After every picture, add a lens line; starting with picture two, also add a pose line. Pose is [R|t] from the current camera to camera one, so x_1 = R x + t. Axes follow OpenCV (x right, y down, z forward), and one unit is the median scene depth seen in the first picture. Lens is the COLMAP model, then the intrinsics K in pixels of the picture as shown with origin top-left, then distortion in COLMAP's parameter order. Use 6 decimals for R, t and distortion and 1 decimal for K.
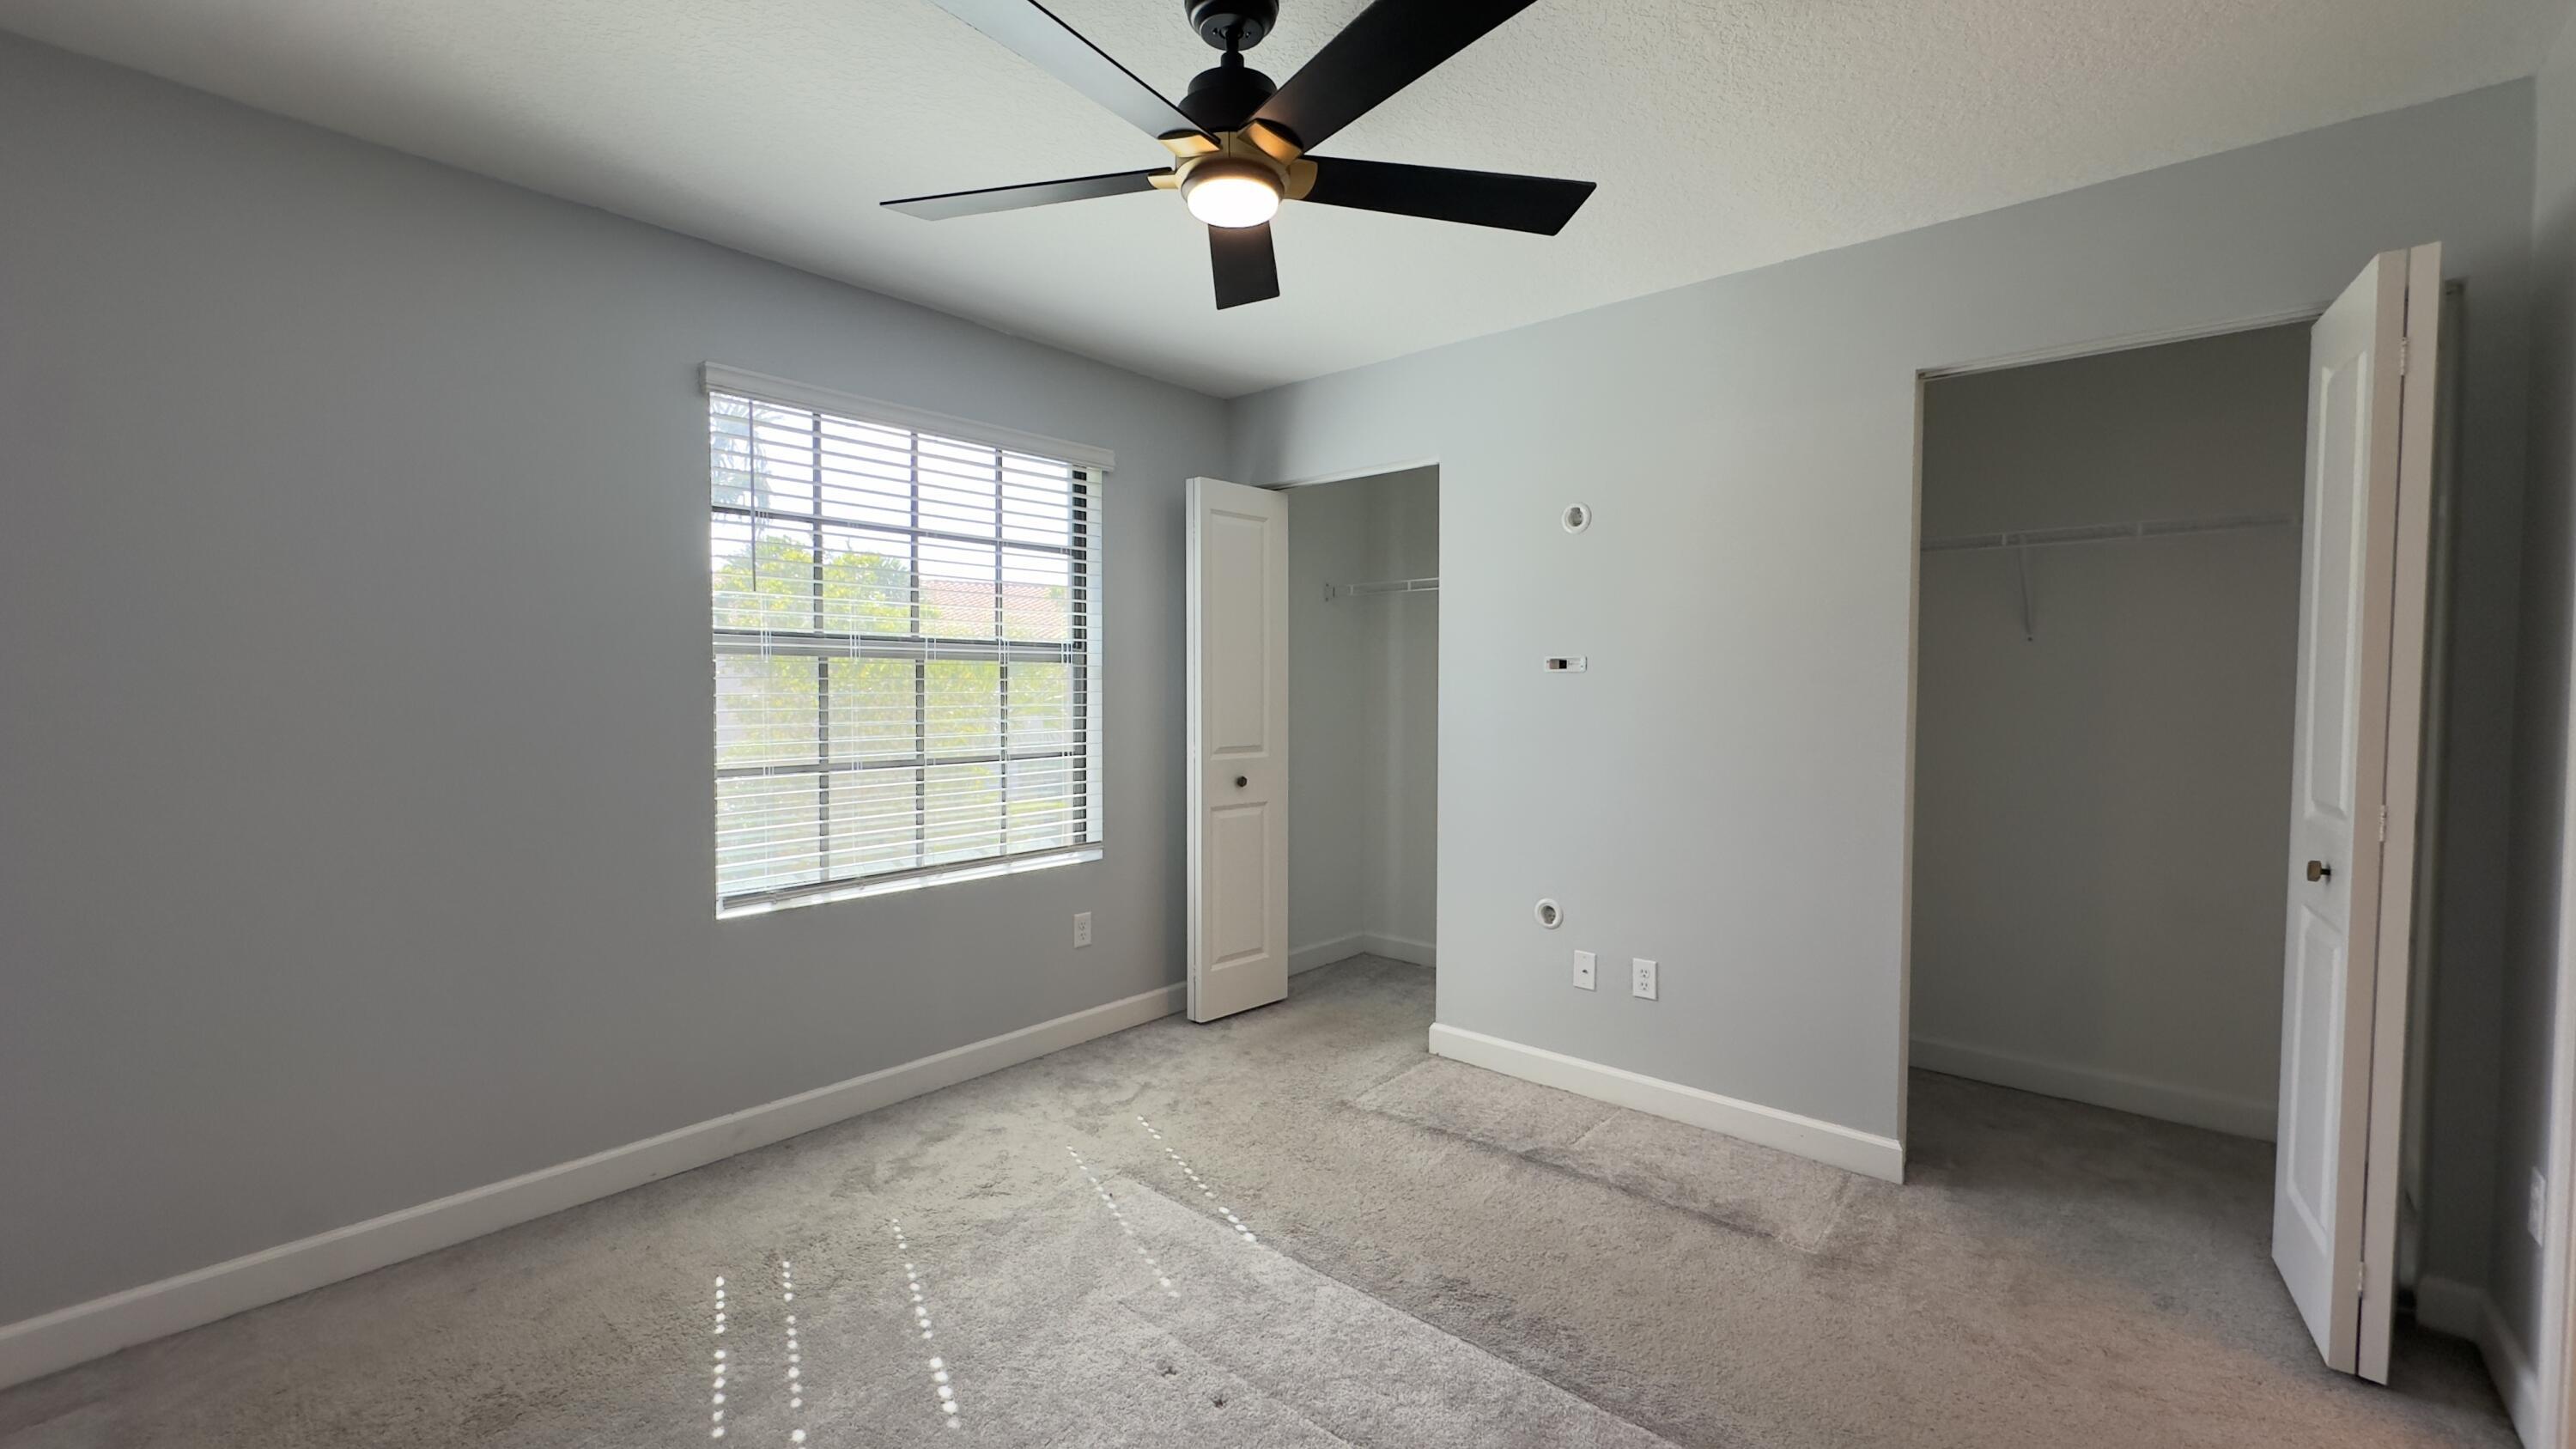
lens RADIAL K [[1032.6, 0, 1288.0], [0, 1032.6, 724.5], [0, 0, 1]] dist [-0.001506, 0.000698]
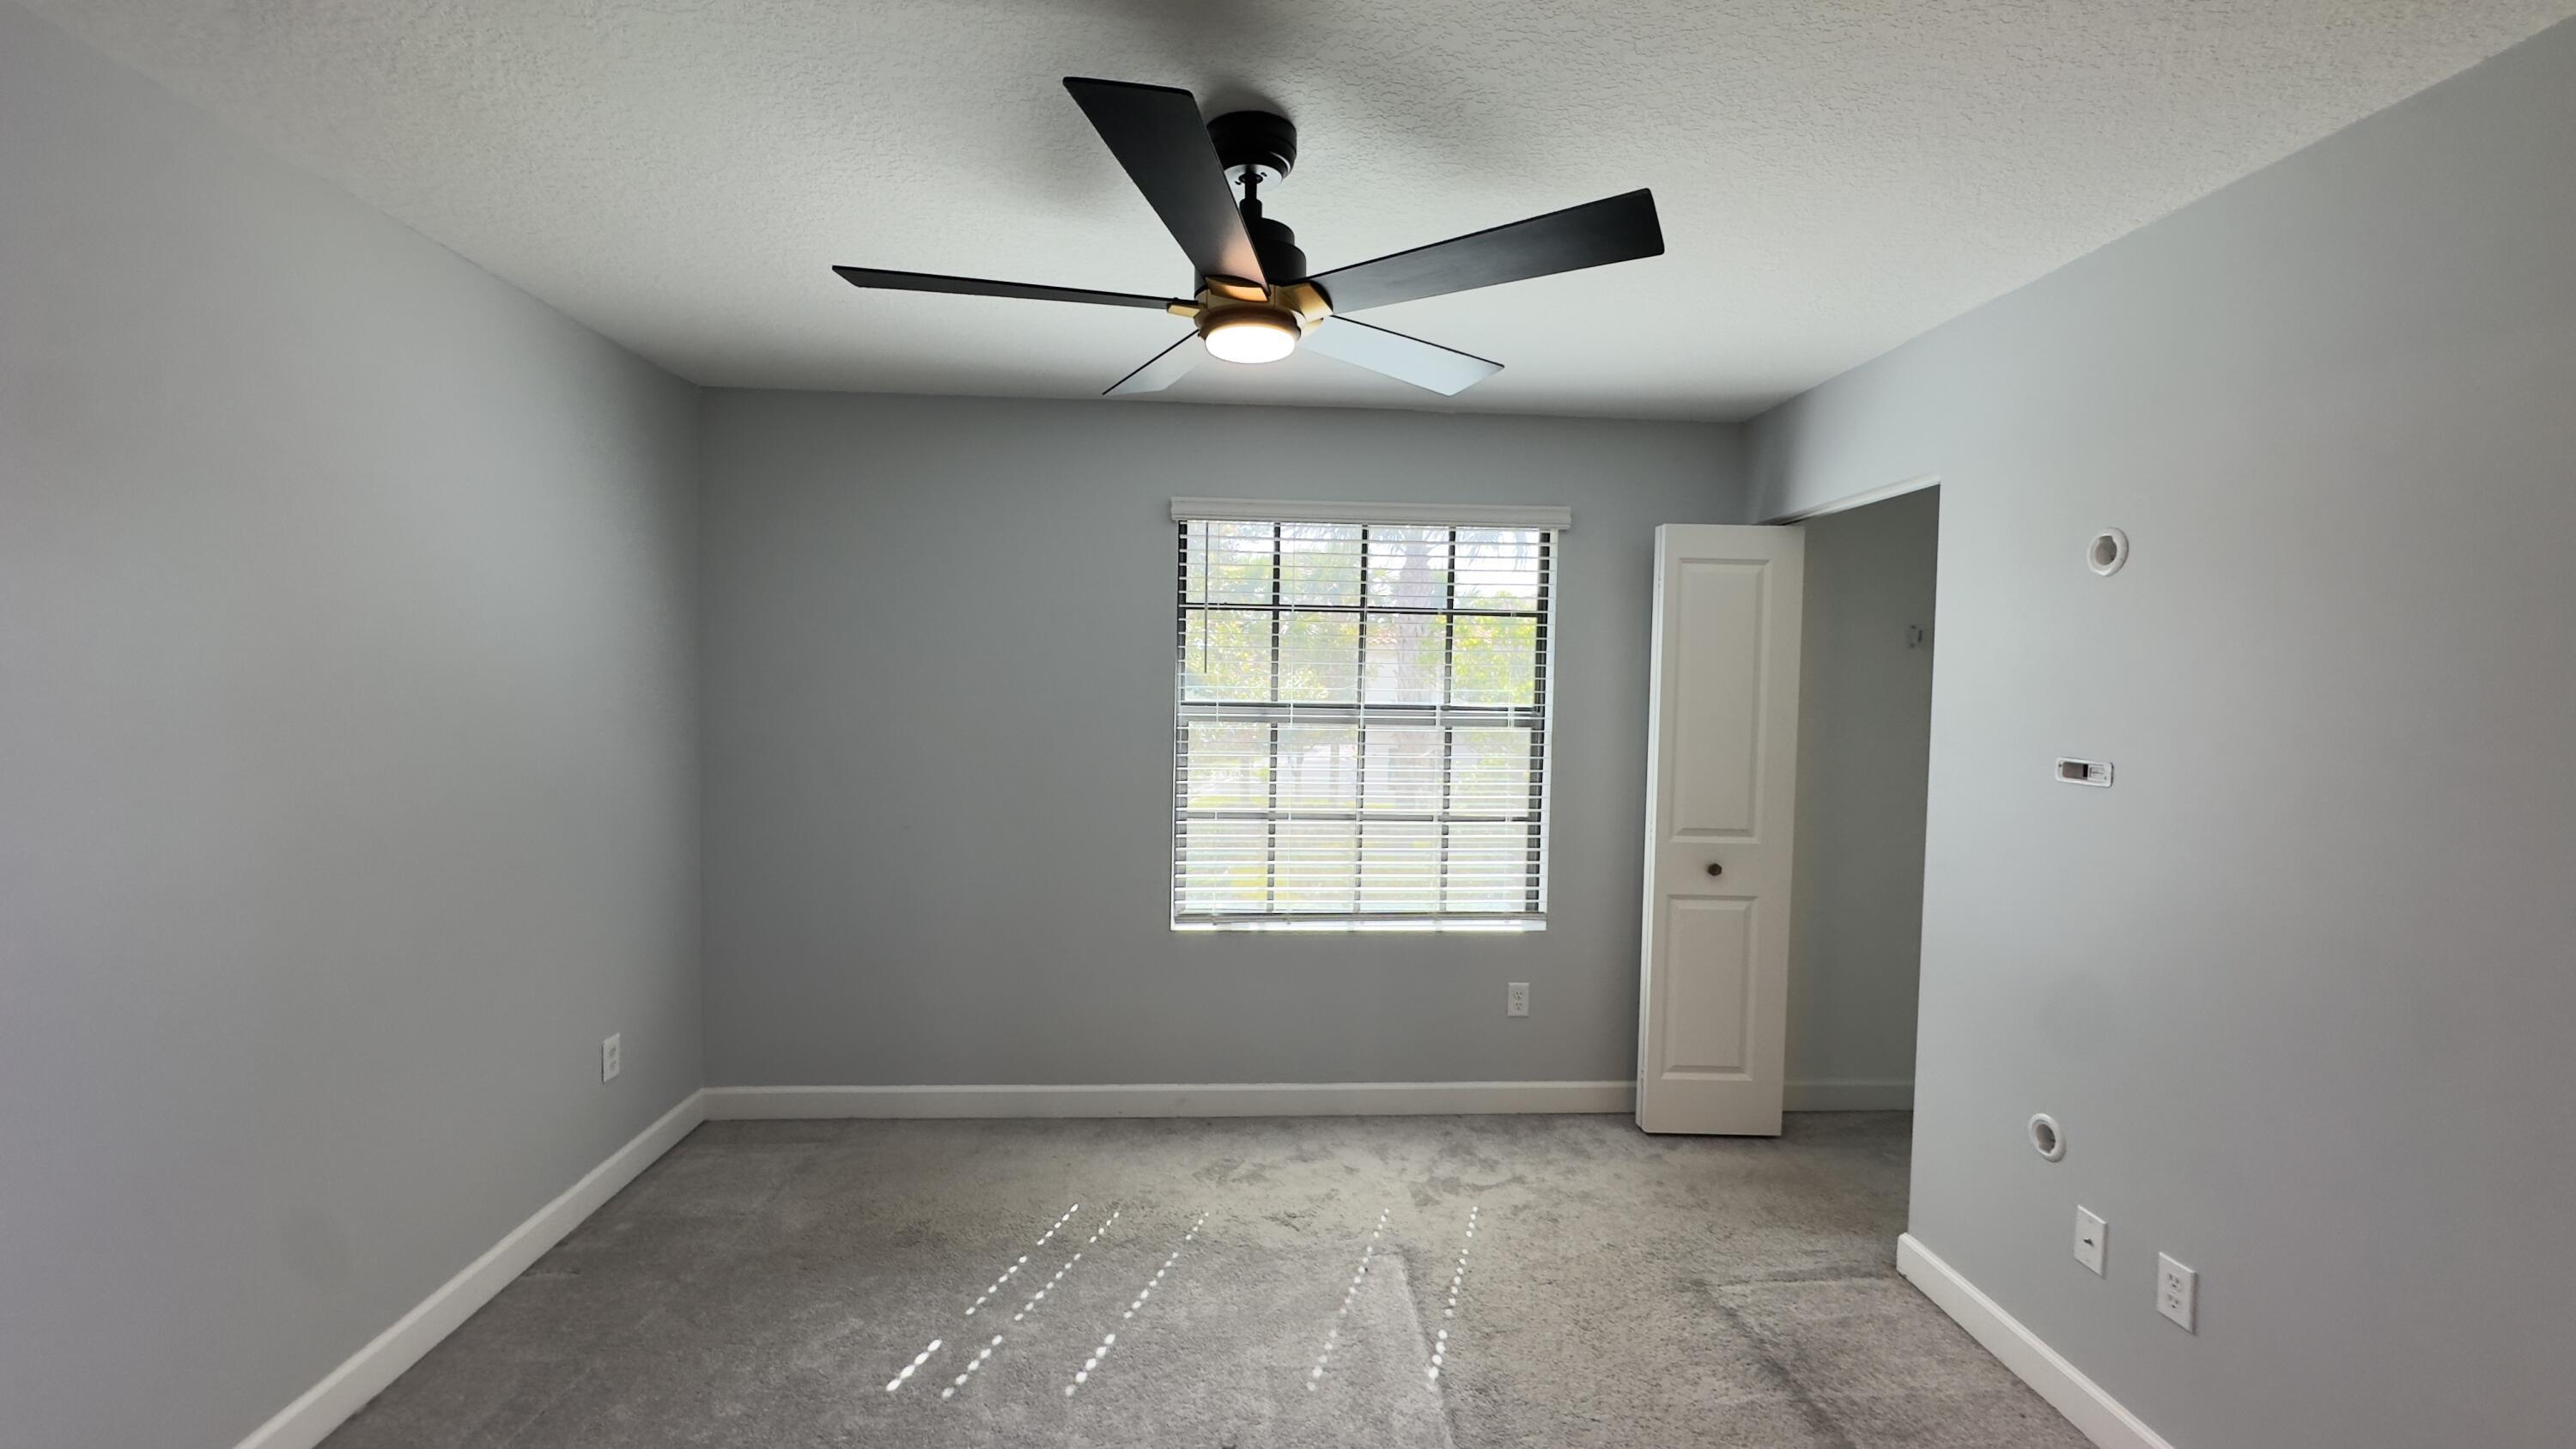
lens RADIAL K [[1032.6, 0, 1288.0], [0, 1032.6, 724.5], [0, 0, 1]] dist [-0.001506, 0.000698]
pose [[0.700683, 0.040292, -0.712334, 0.380296], [-0.041896, 0.999005, 0.015296, -0.077534], [0.712242, 0.019127, 0.701674, 0.167976]]
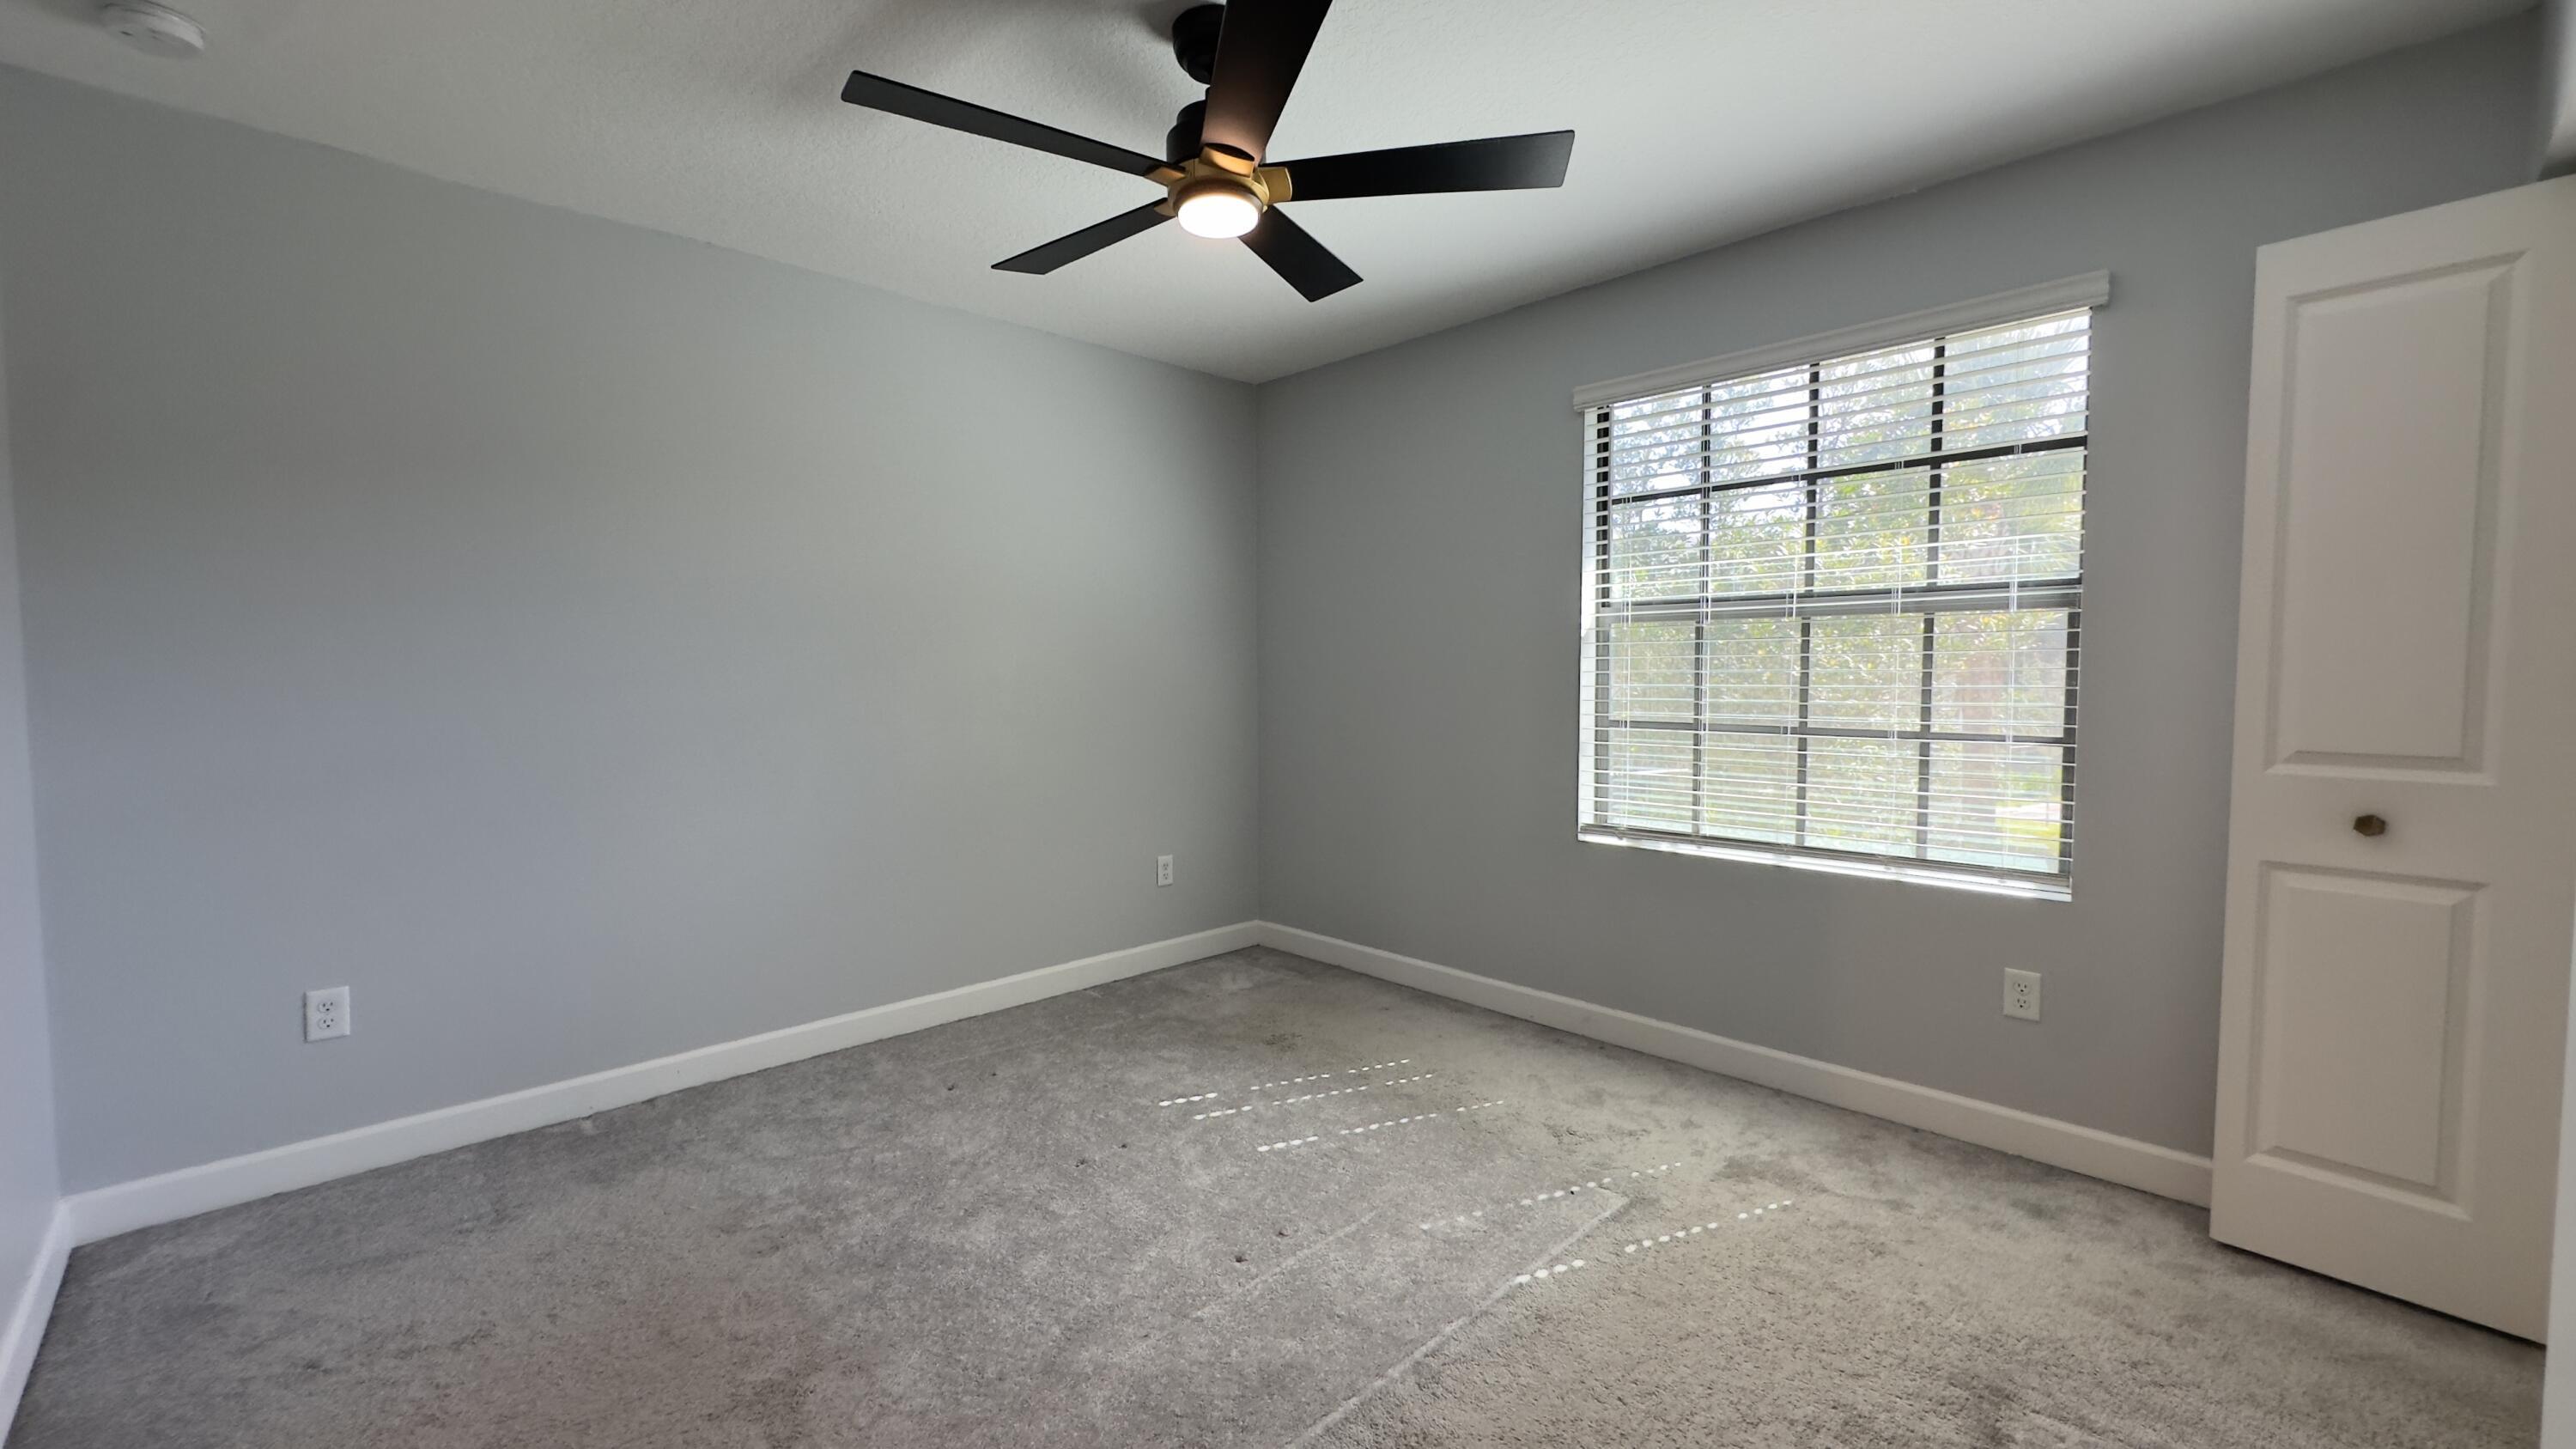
lens RADIAL K [[1032.6, 0, 1288.0], [0, 1032.6, 724.5], [0, 0, 1]] dist [-0.001506, 0.000698]
pose [[-0.083569, 0.050356, -0.995229, 0.588371], [-0.032476, 0.998054, 0.053226, -0.002574], [0.995973, 0.036770, -0.081771, 0.632669]]
